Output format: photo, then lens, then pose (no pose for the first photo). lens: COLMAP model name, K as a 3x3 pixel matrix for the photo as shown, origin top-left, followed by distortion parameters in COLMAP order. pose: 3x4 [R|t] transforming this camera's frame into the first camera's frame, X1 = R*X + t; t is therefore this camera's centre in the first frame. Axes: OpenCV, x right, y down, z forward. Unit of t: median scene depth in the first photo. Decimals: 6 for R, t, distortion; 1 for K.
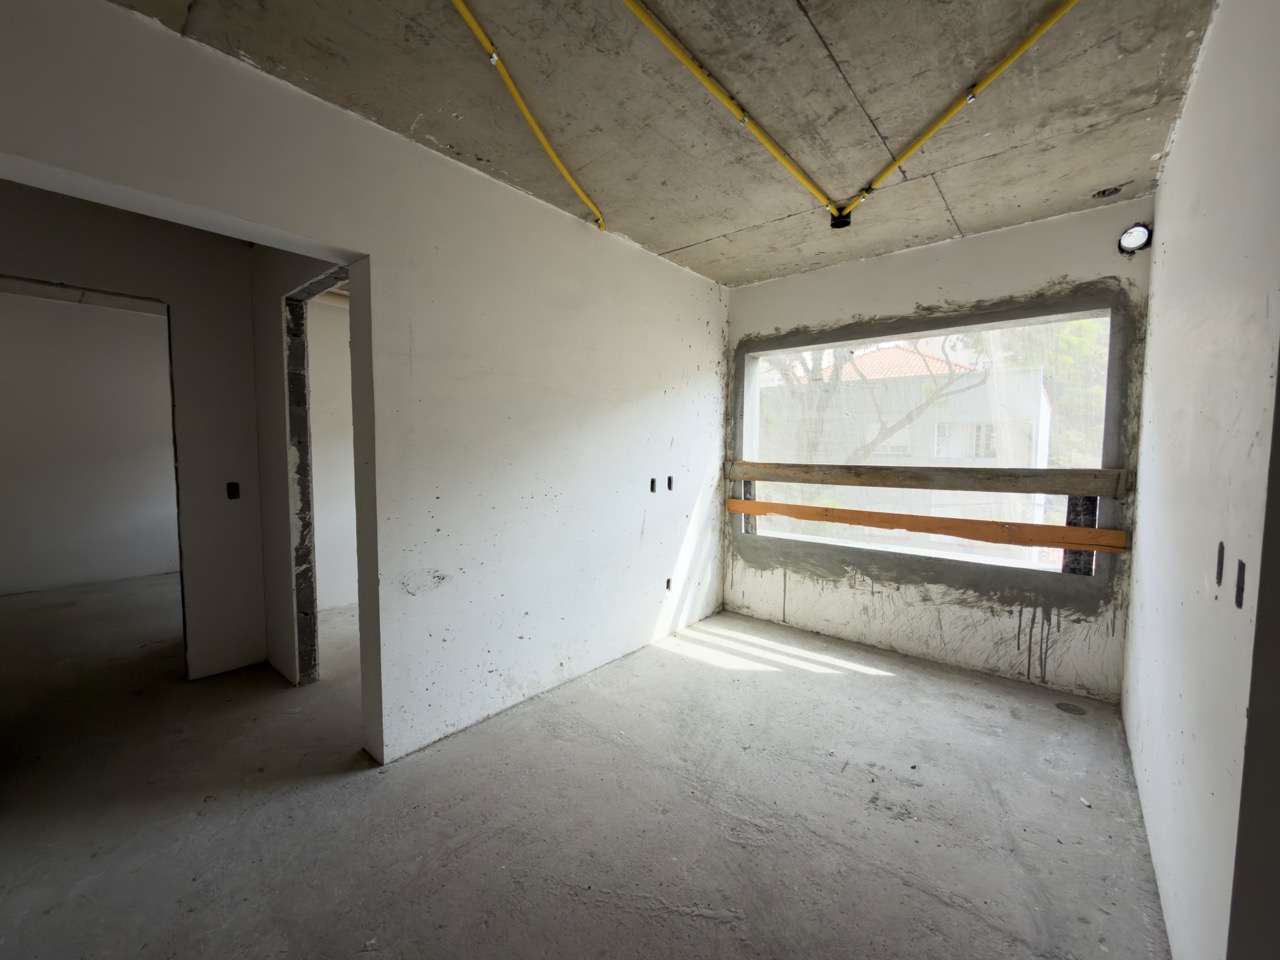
lens RADIAL K [[511.2, 0, 635.6], [0, 511.2, 480.2], [0, 0, 1]] dist [-0.000767, -0.000047]
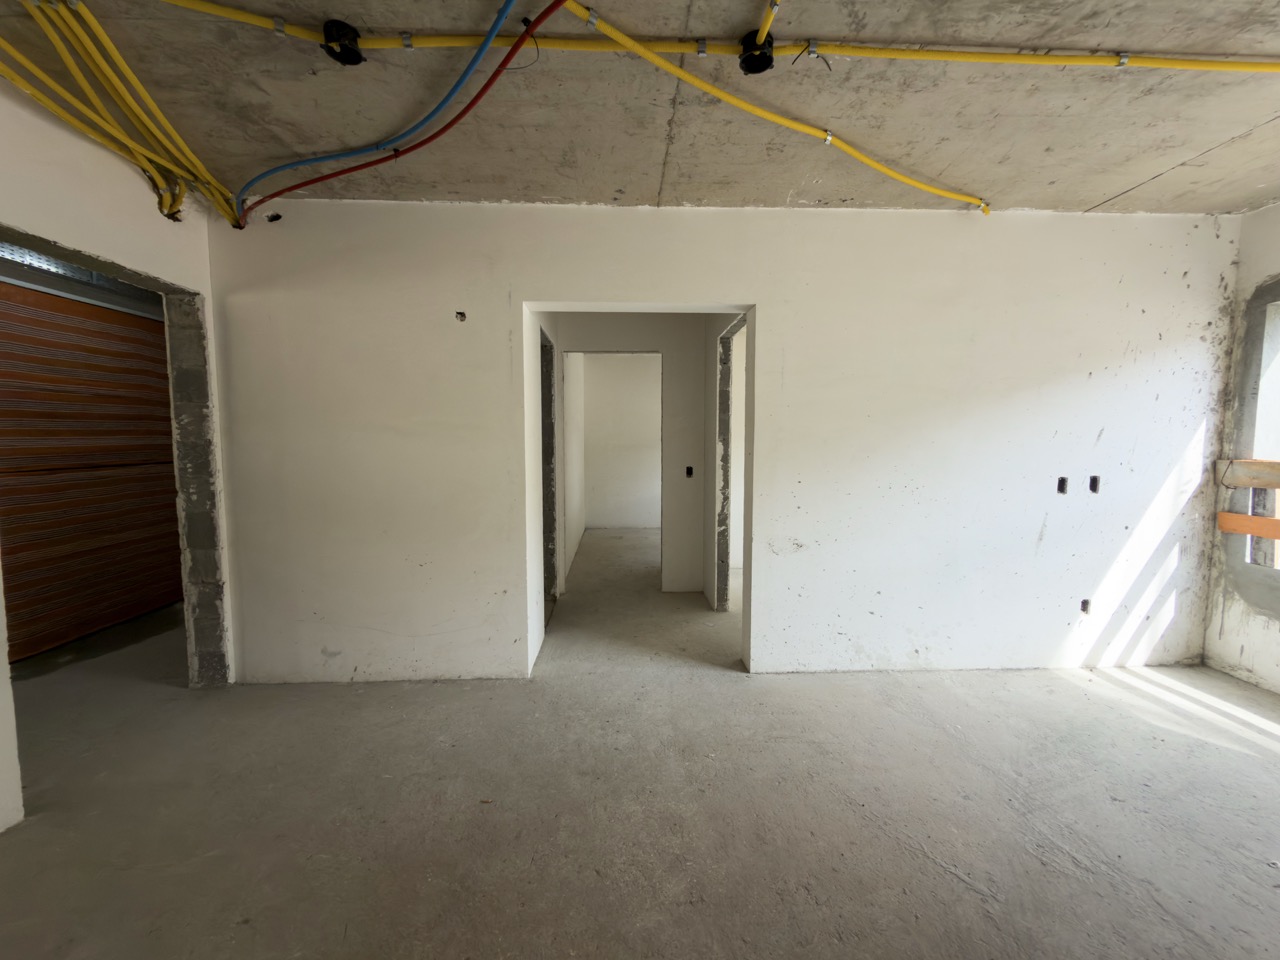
lens RADIAL K [[511.2, 0, 635.6], [0, 511.2, 480.2], [0, 0, 1]] dist [-0.000767, -0.000047]
pose [[0.670259, 0.049908, -0.740447, 0.189534], [-0.042576, 0.998679, 0.028773, 0.007298], [0.740905, 0.012240, 0.671498, -0.103584]]
